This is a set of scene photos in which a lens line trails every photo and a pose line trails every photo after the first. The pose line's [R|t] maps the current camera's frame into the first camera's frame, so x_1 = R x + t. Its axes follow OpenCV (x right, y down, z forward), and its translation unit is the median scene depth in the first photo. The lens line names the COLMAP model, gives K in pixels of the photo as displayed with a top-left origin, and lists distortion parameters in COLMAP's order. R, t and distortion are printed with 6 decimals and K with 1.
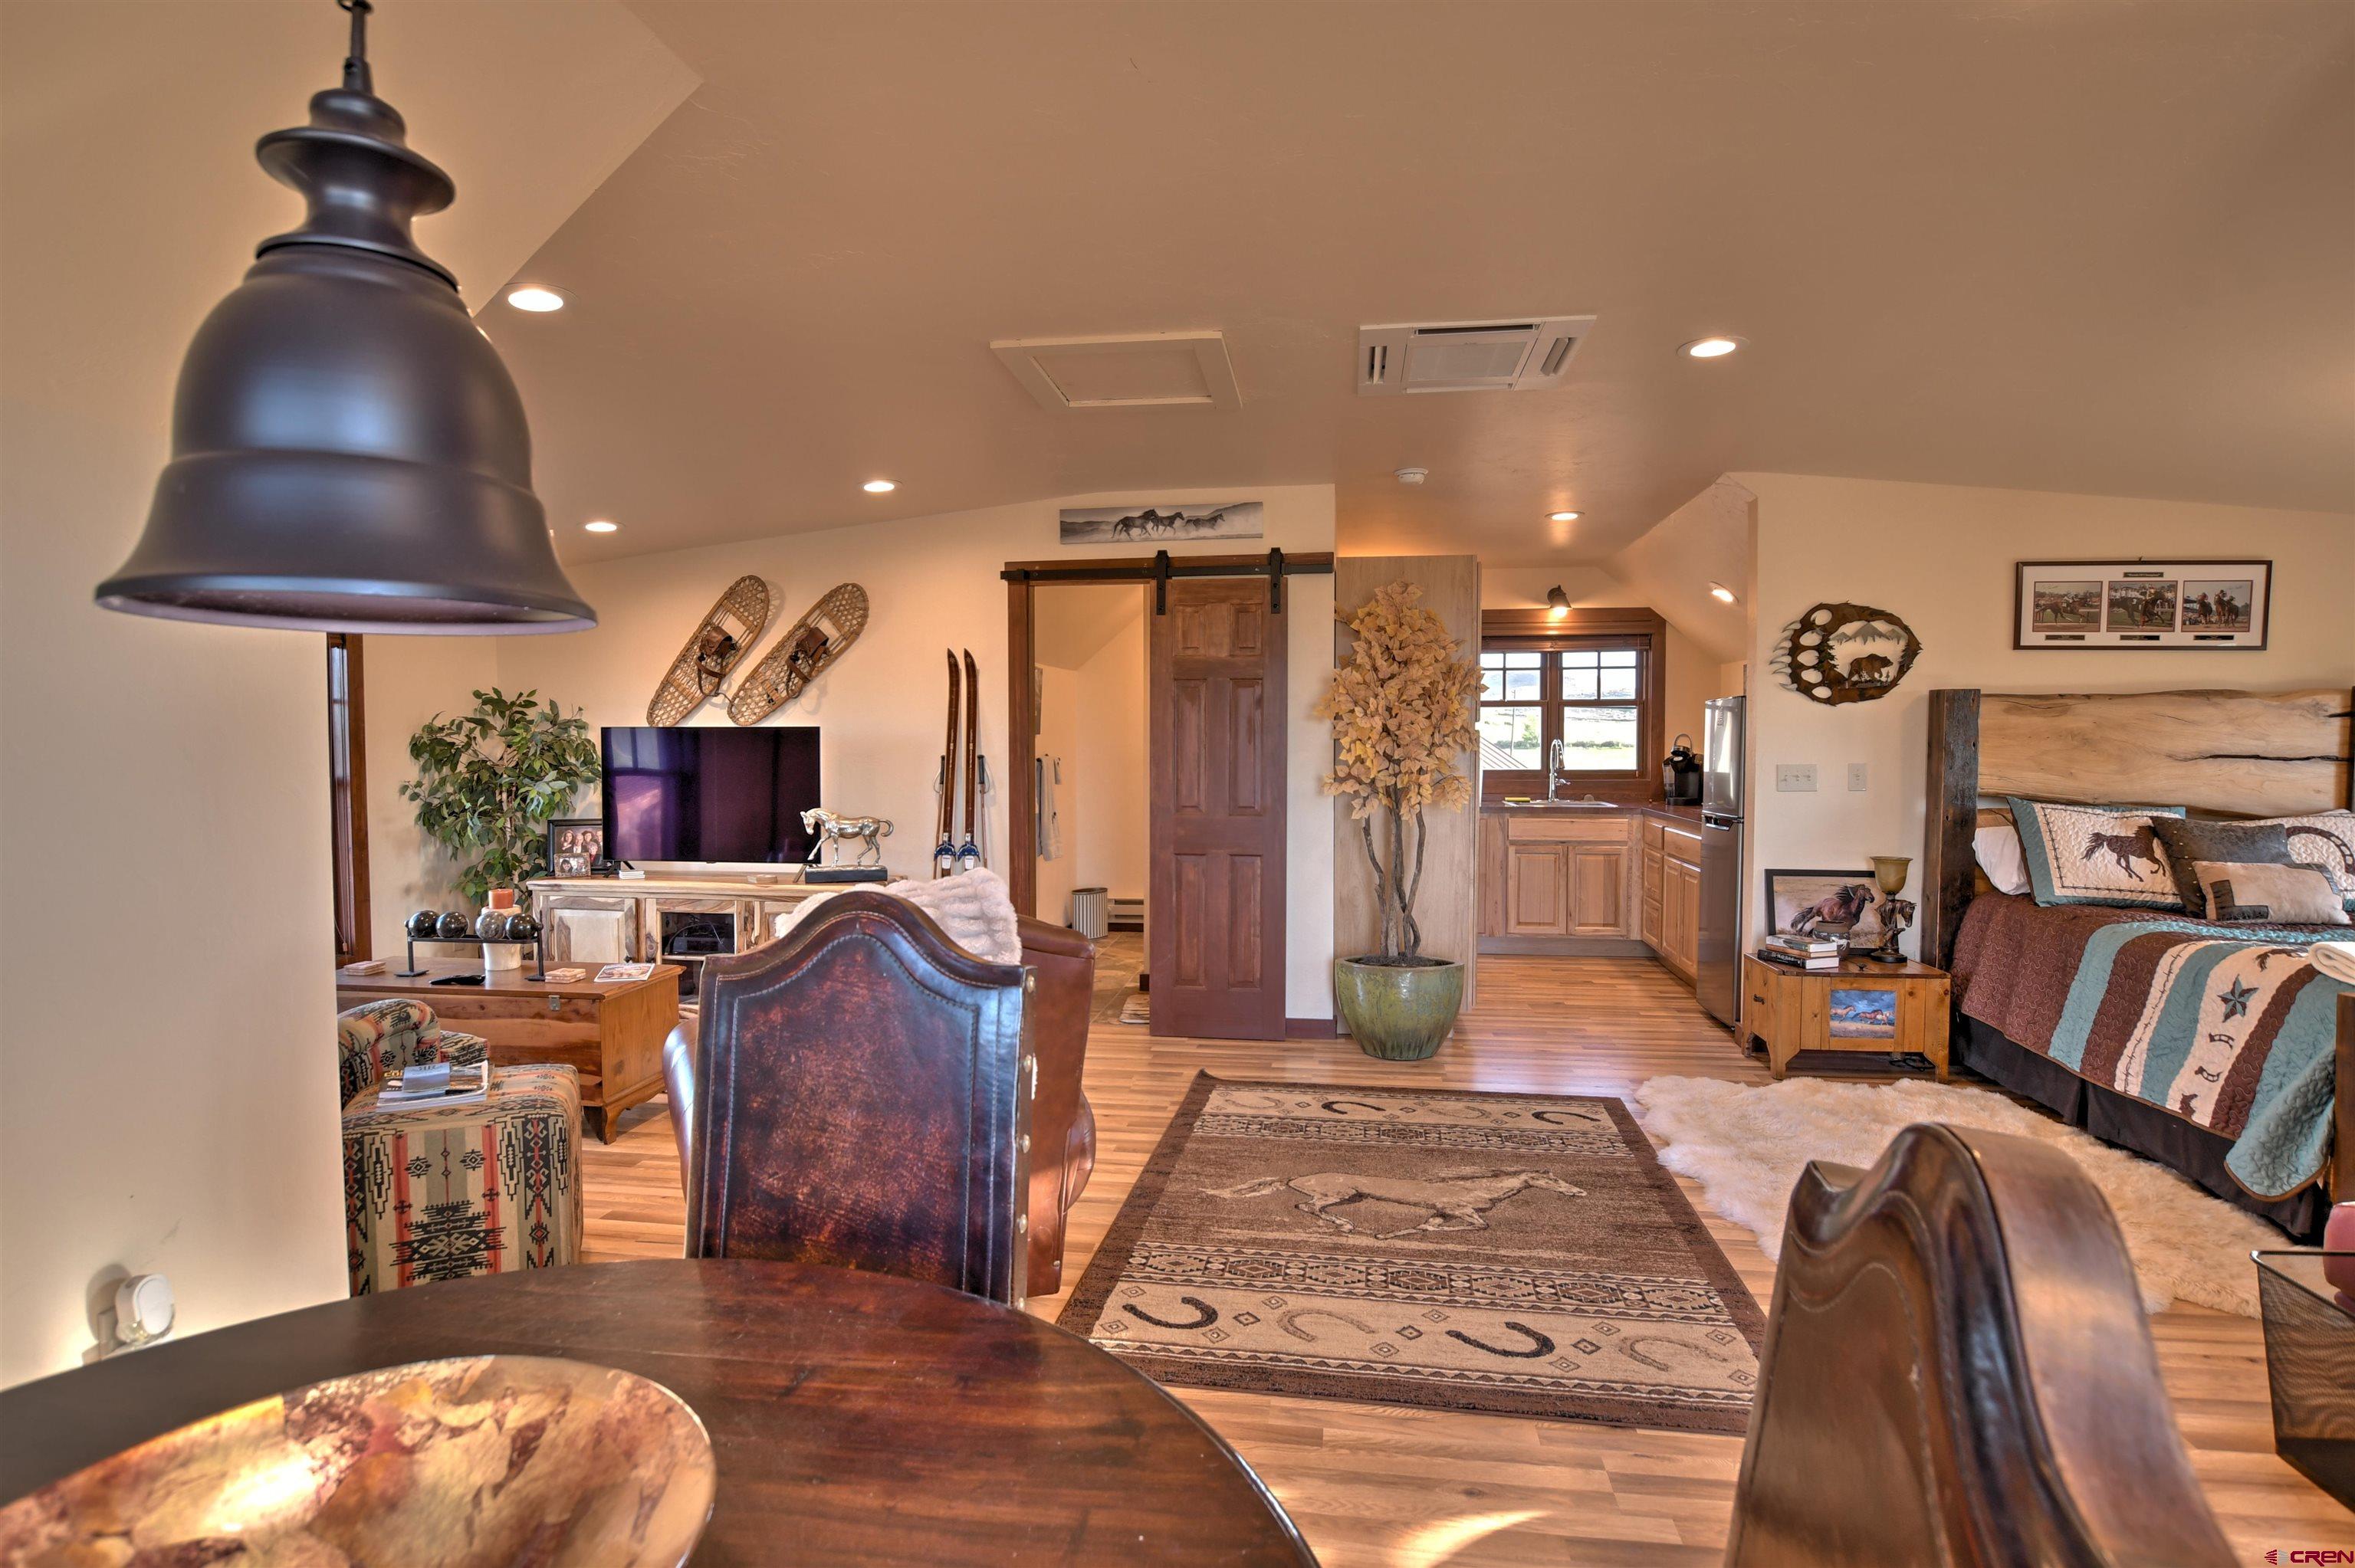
lens RADIAL K [[1179.9, 0, 1178.7], [0, 1179.9, 788.7], [0, 0, 1]] dist [-0.019225, -0.002380]
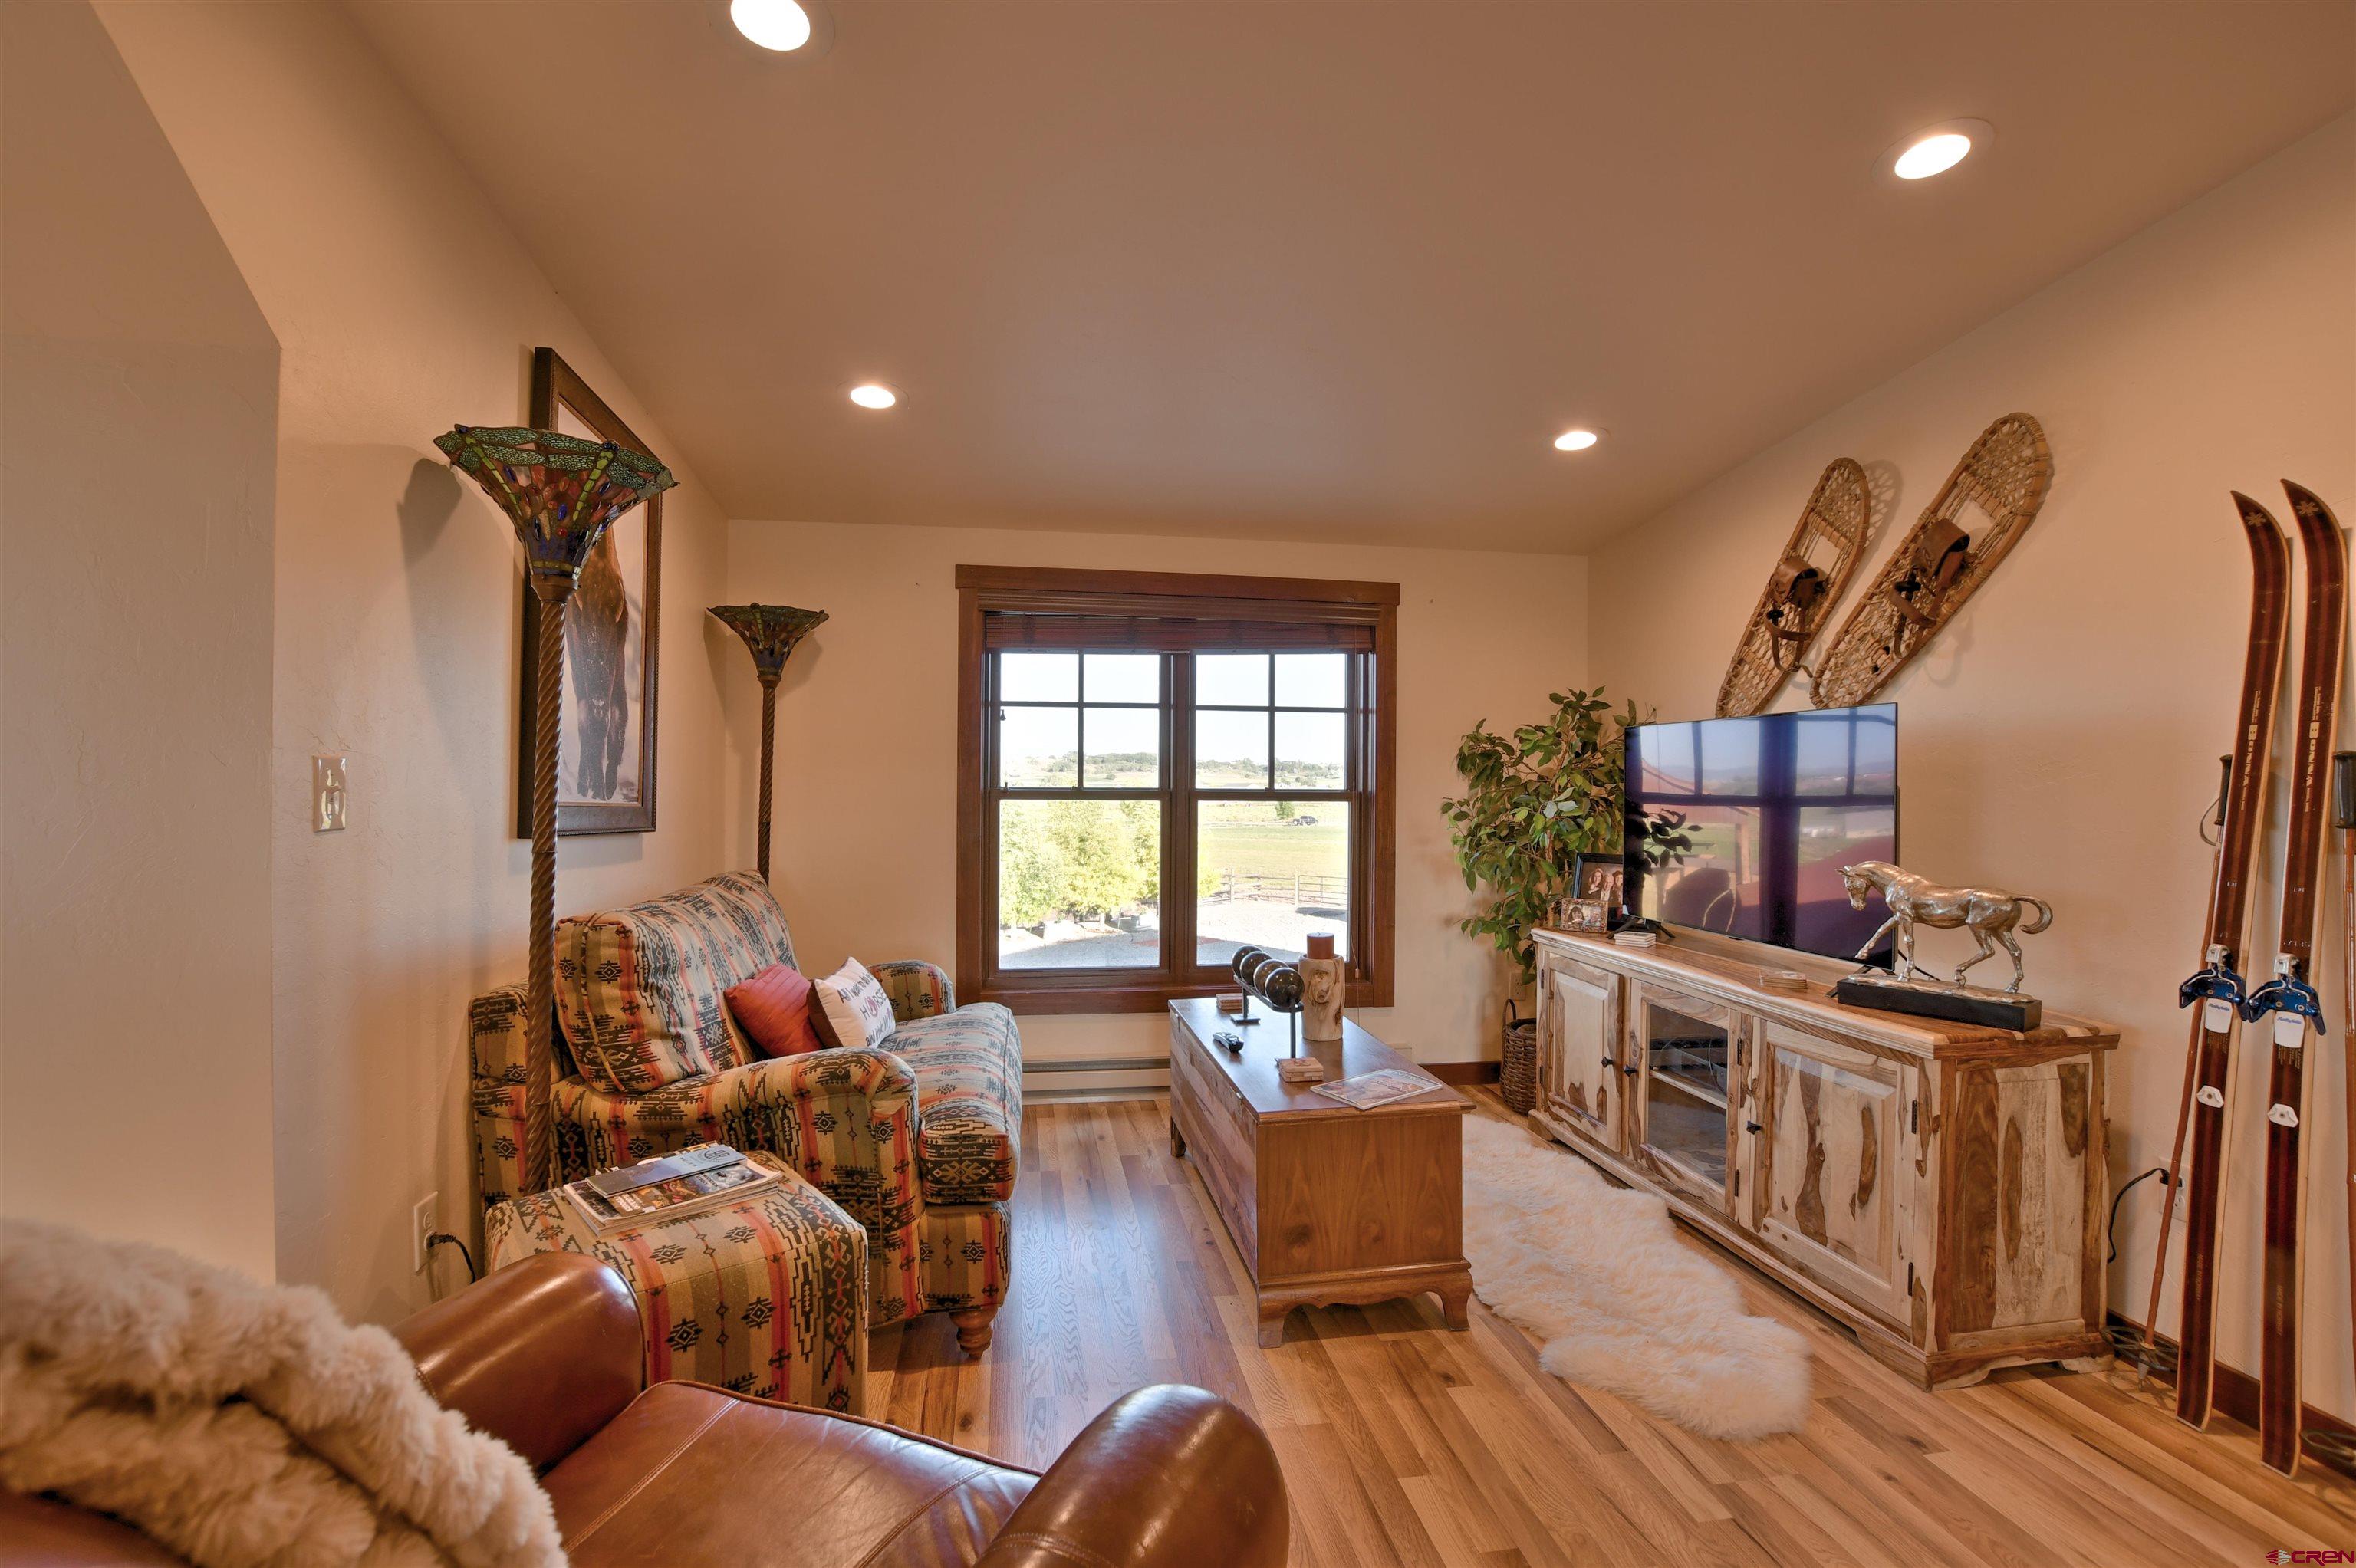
lens RADIAL K [[1040.6, 0, 1172.3], [0, 1040.6, 786.0], [0, 0, 1]] dist [-0.033549, 0.004998]
pose [[0.291641, 0.001134, -0.956527, 0.033035], [-0.041310, 0.999081, -0.011410, 0.001996], [0.955636, 0.042841, 0.291419, 0.604141]]
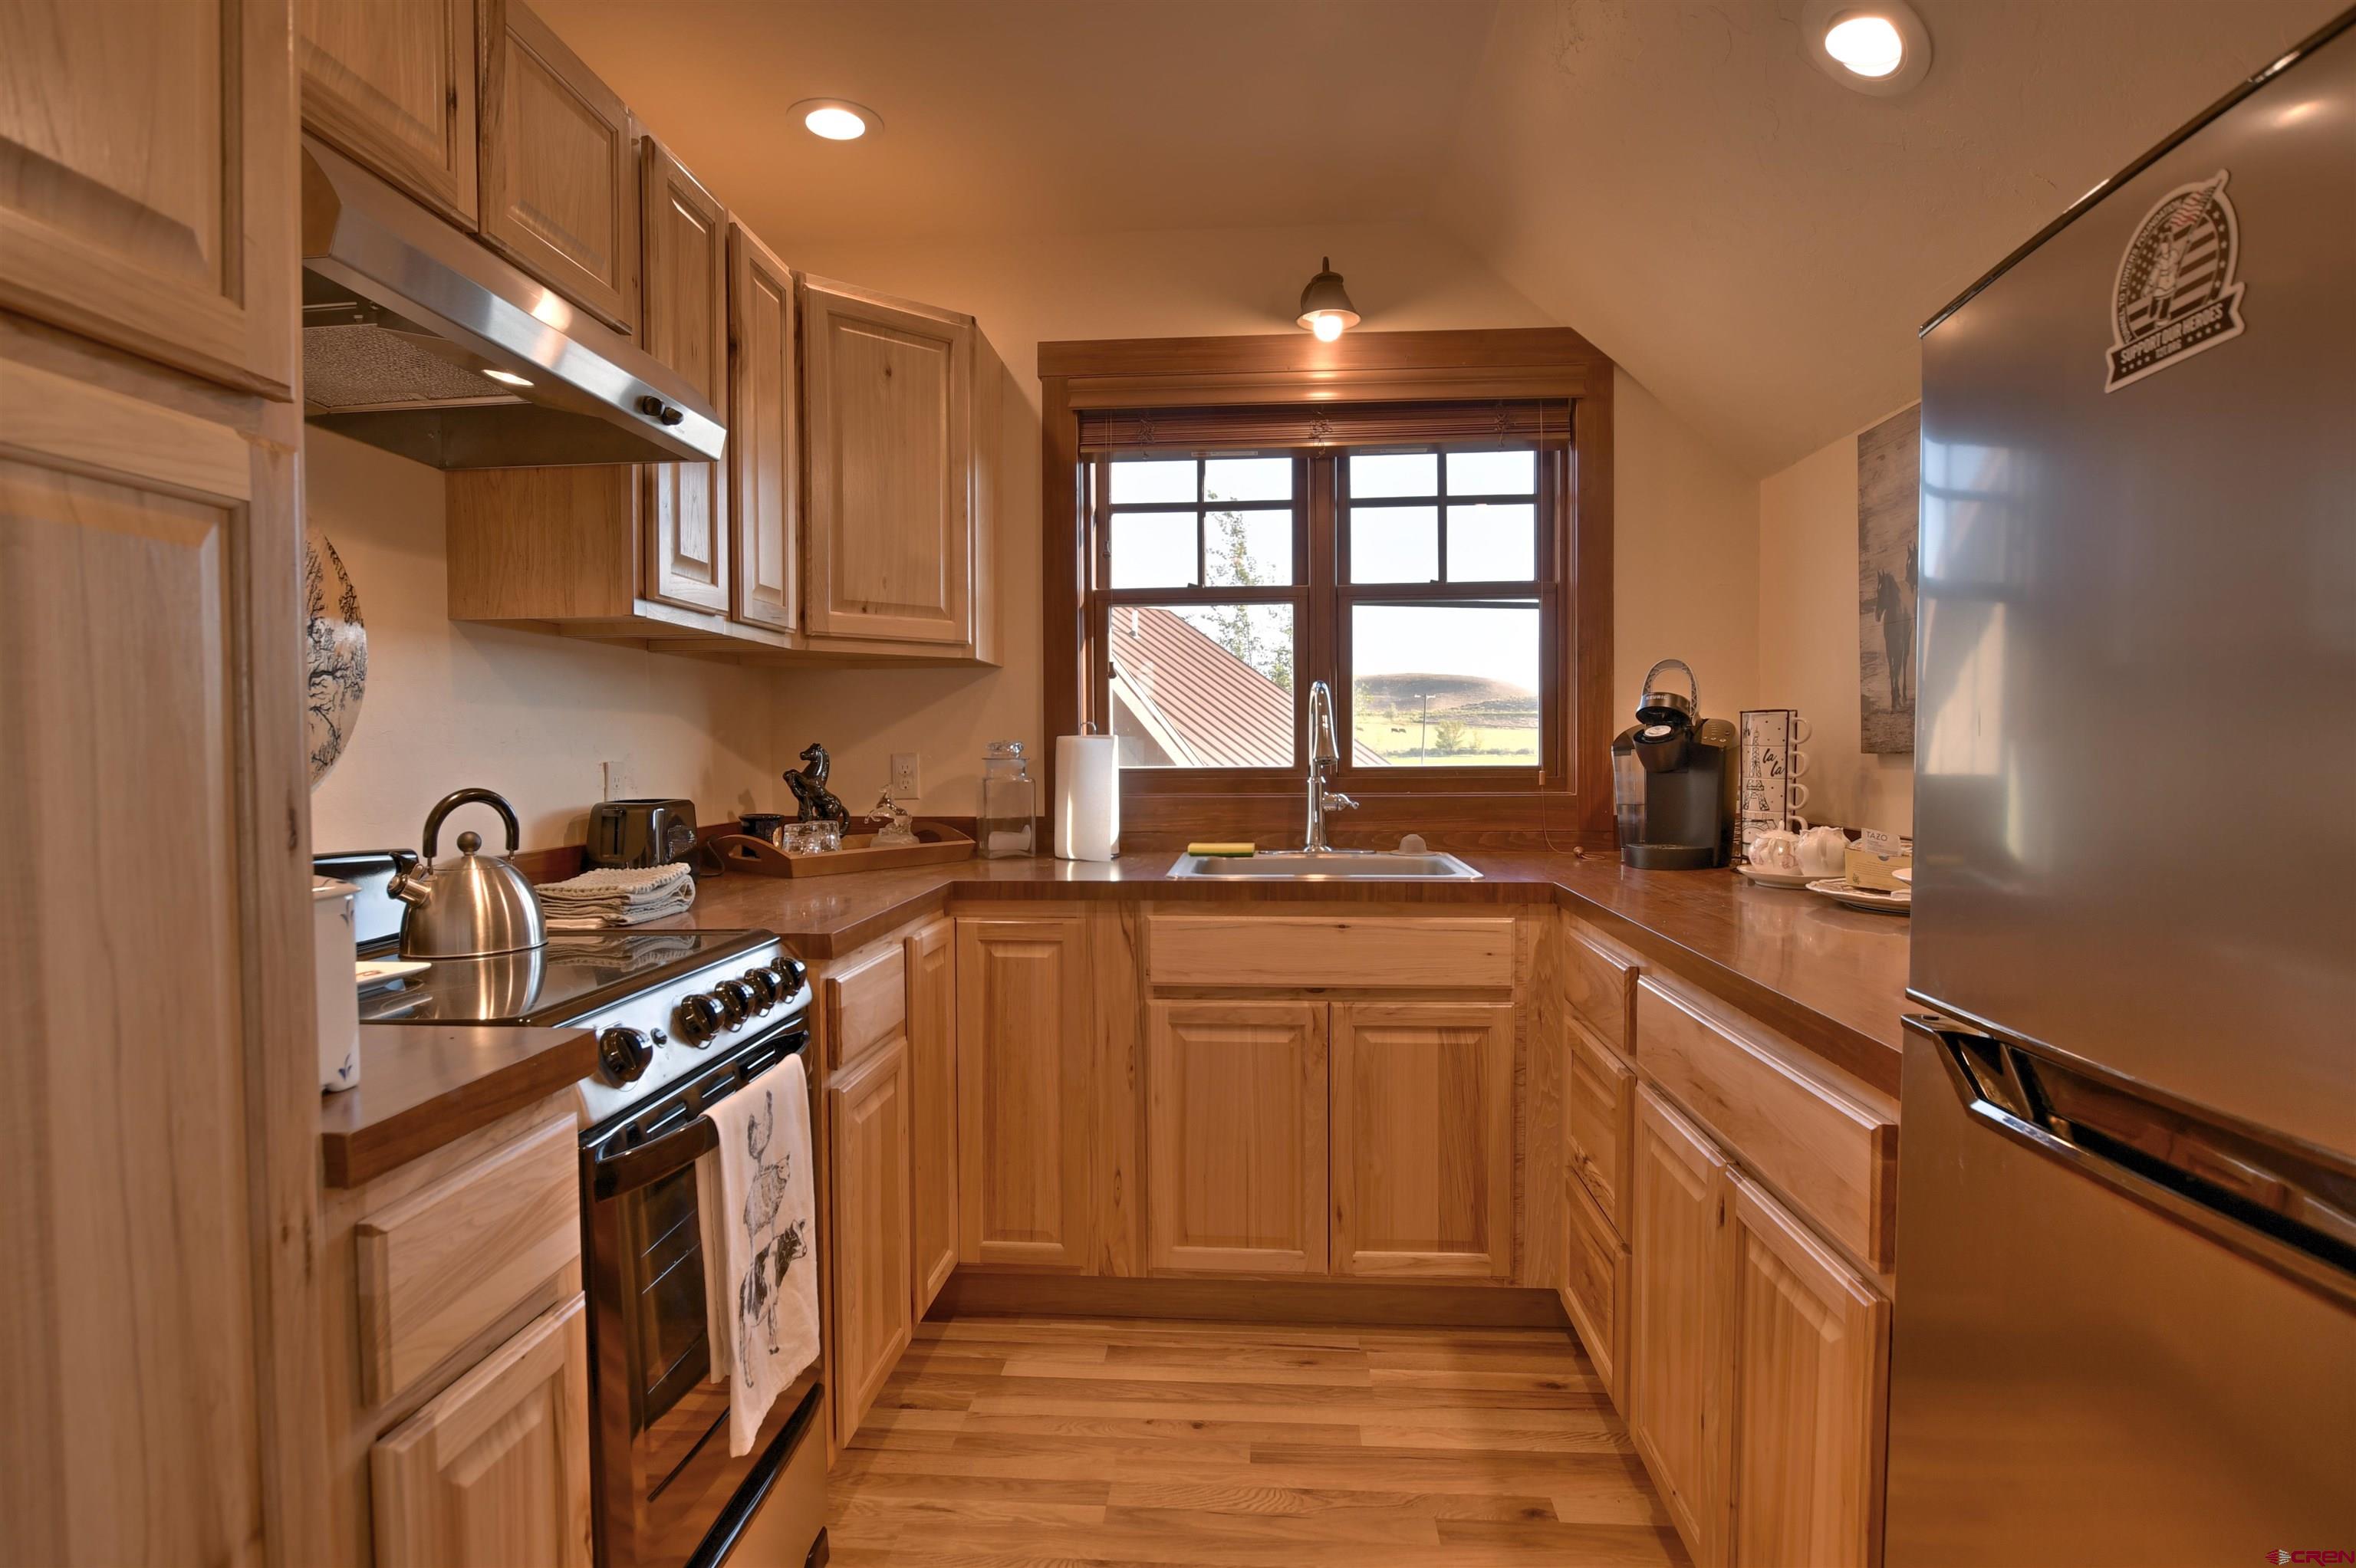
lens RADIAL K [[1203.5, 0, 1190.5], [0, 1203.5, 800.4], [0, 0, 1]] dist [-0.005024, -0.000111]
pose [[0.996761, -0.007523, 0.080072, 0.389428], [0.007645, 0.999970, -0.001222, -0.008545], [-0.080060, 0.001830, 0.996788, 0.987370]]
